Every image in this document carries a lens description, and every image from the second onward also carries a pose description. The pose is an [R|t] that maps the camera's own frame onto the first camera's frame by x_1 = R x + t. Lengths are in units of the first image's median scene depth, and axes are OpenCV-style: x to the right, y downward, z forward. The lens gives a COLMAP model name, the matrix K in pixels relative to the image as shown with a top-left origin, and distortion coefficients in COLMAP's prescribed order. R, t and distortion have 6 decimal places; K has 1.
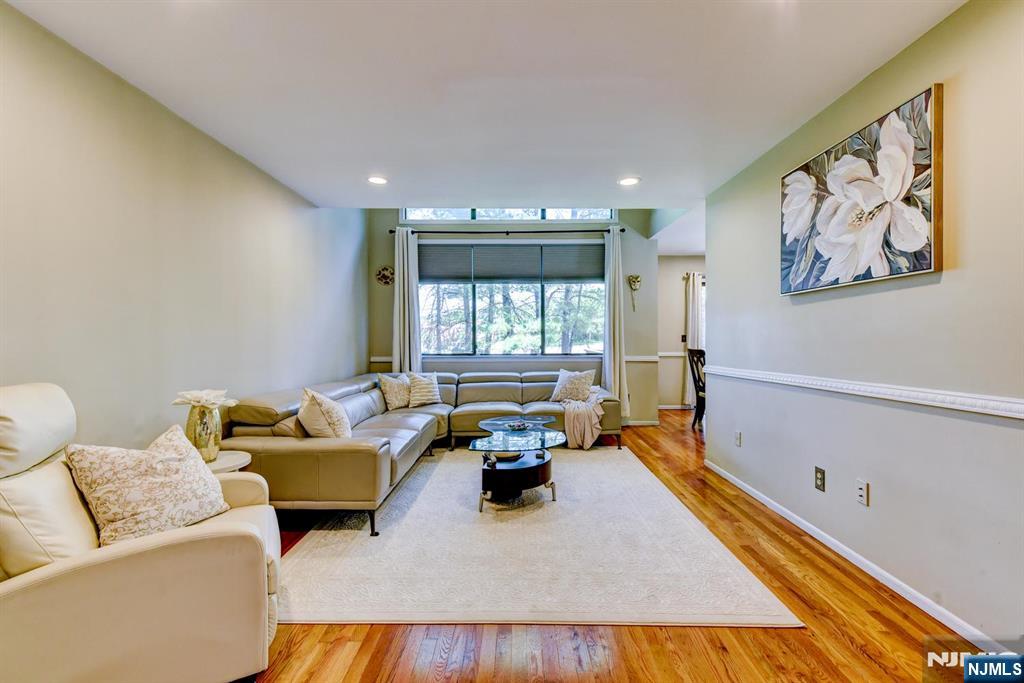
lens RADIAL K [[443.8, 0, 521.0], [0, 443.8, 345.6], [0, 0, 1]] dist [-0.000419, -0.000309]
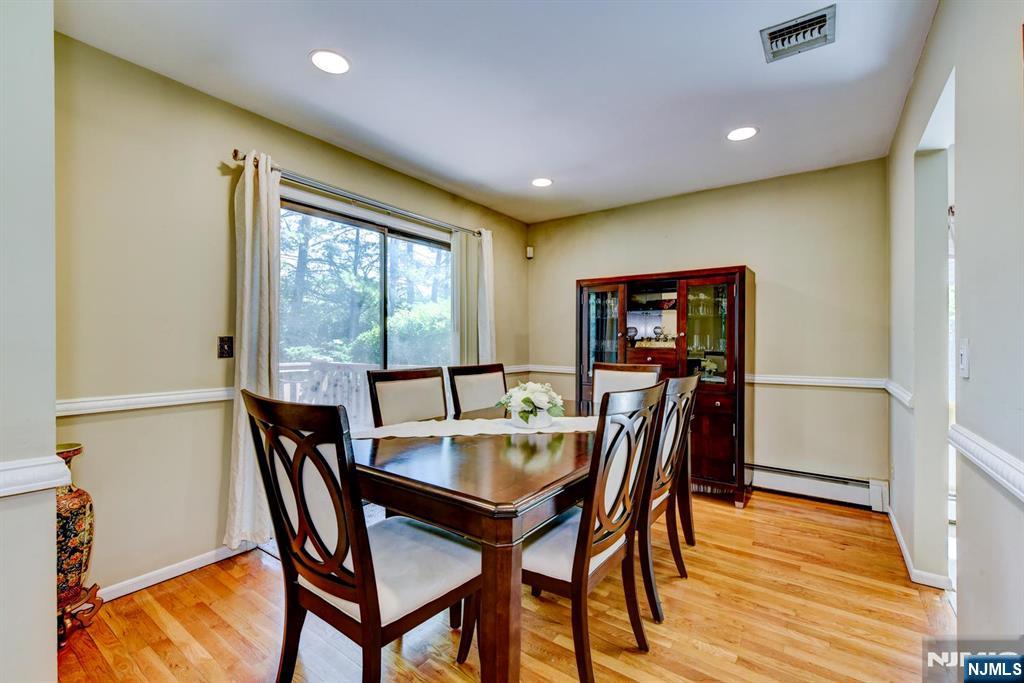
lens RADIAL K [[431.1, 0, 510.8], [0, 431.1, 342.6], [0, 0, 1]] dist [-0.001454, -0.000120]
pose [[0.583305, 0.006903, 0.812224, 0.594650], [0.010548, 0.999815, -0.016073, -0.033517], [-0.812185, 0.017943, 0.583125, 1.648348]]
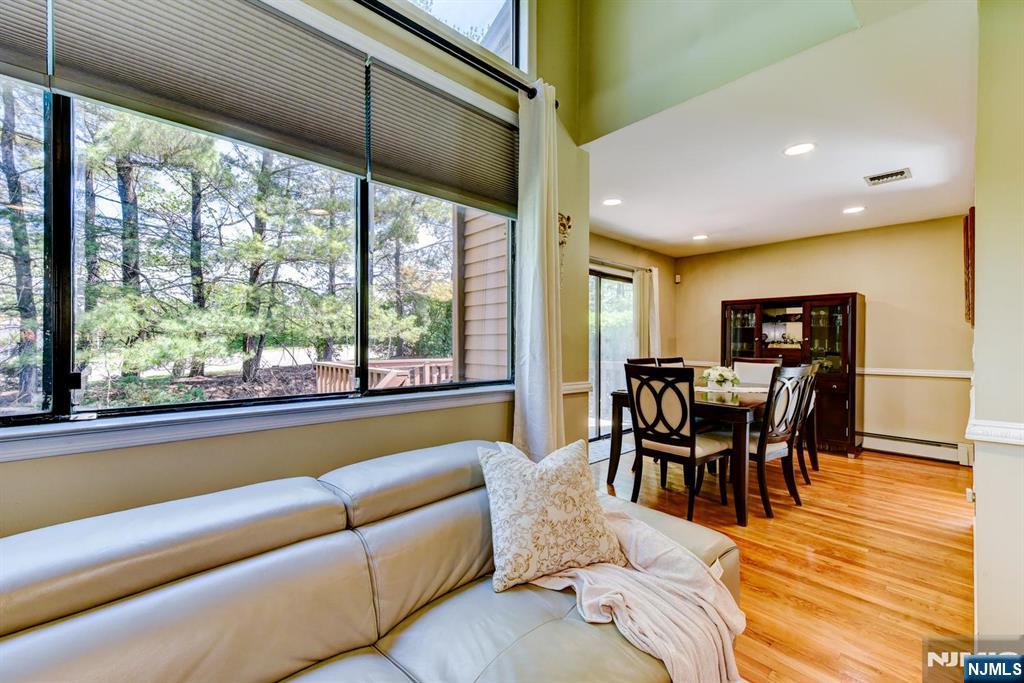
lens RADIAL K [[407.4, 0, 514.6], [0, 407.4, 344.0], [0, 0, 1]] dist [0.003051, -0.000053]
pose [[0.739780, 0.009171, 0.672786, -0.162827], [0.002530, 0.999862, -0.016411, -0.026811], [-0.672844, 0.013843, 0.739655, 1.529705]]
